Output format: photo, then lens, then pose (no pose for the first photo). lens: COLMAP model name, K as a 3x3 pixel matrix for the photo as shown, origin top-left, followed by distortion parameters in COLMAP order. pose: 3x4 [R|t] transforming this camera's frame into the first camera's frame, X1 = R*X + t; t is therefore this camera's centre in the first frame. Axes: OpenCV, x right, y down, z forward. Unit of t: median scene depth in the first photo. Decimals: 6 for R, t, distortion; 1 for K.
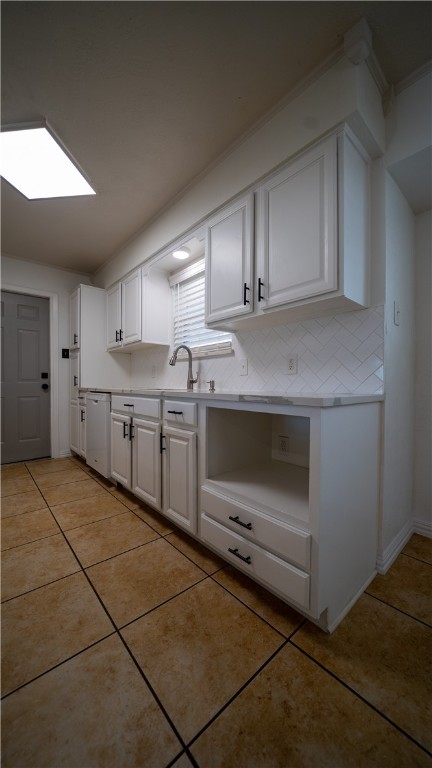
lens RADIAL K [[287.5, 0, 225.3], [0, 287.5, 387.0], [0, 0, 1]] dist [-0.015769, 0.000192]
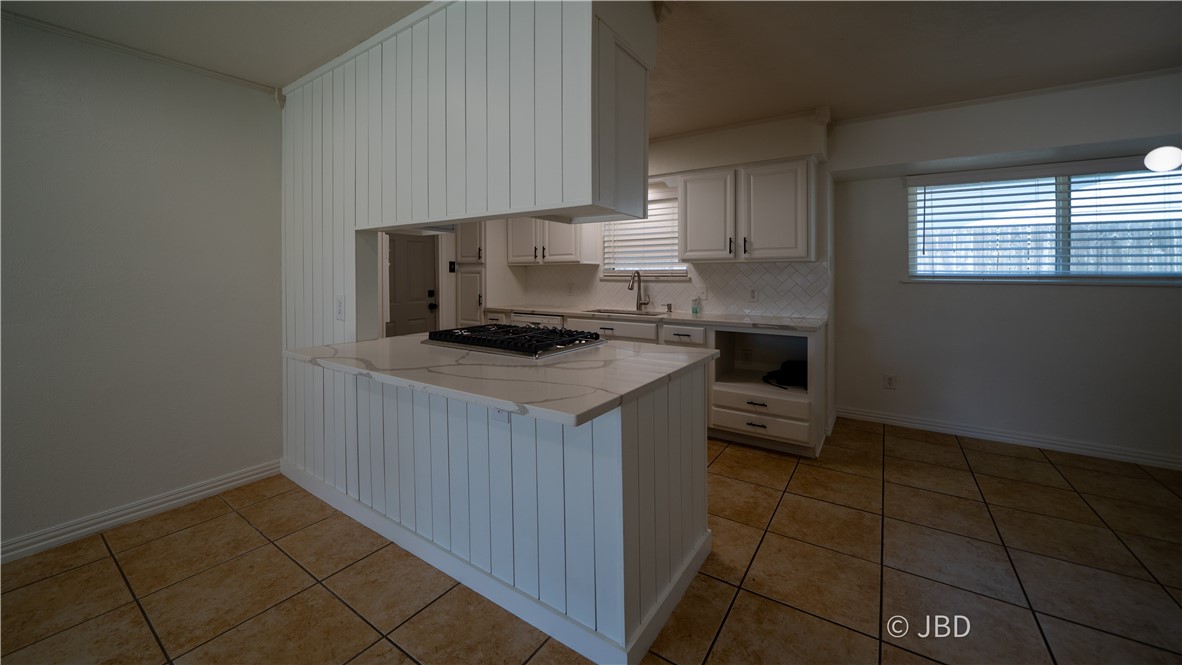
lens RADIAL K [[442.4, 0, 598.8], [0, 442.4, 284.0], [0, 0, 1]] dist [-0.015769, 0.000192]
pose [[0.966007, -0.008804, 0.258366, -0.906708], [0.007038, 0.999945, 0.007759, -0.137893], [-0.258420, -0.005677, 0.966016, -0.720960]]
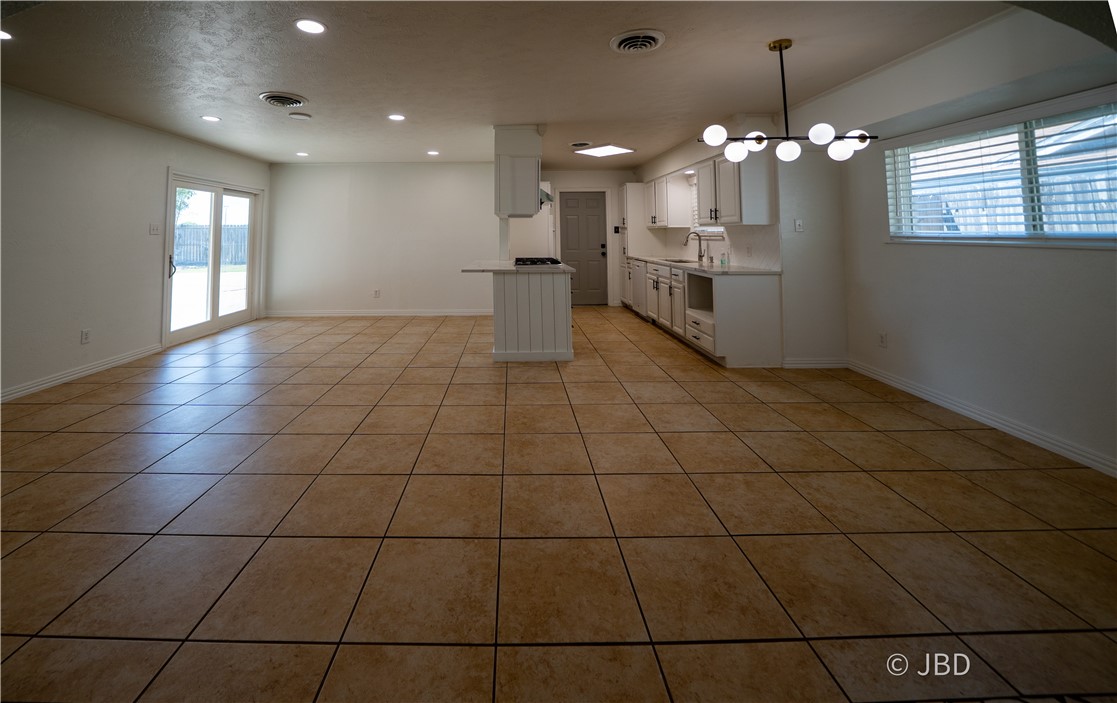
lens RADIAL K [[440.7, 0, 498.6], [0, 440.7, 210.5], [0, 0, 1]] dist [-0.009665, -0.000314]
pose [[0.740089, -0.038226, -0.671421, 0.836131], [-0.008384, 0.997781, -0.066049, -0.122734], [0.672456, 0.054511, 0.738127, -1.783177]]
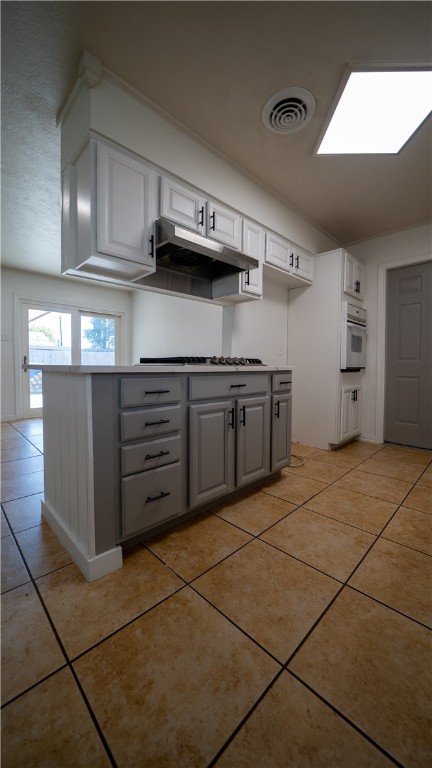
lens RADIAL K [[279.0, 0, 202.6], [0, 279.0, 383.3], [0, 0, 1]] dist [-0.019600, 0.000094]
pose [[0.032914, 0.077649, -0.996437, 0.175033], [-0.029680, 0.996614, 0.076683, 0.011561], [0.999017, 0.027050, 0.035107, 0.412409]]
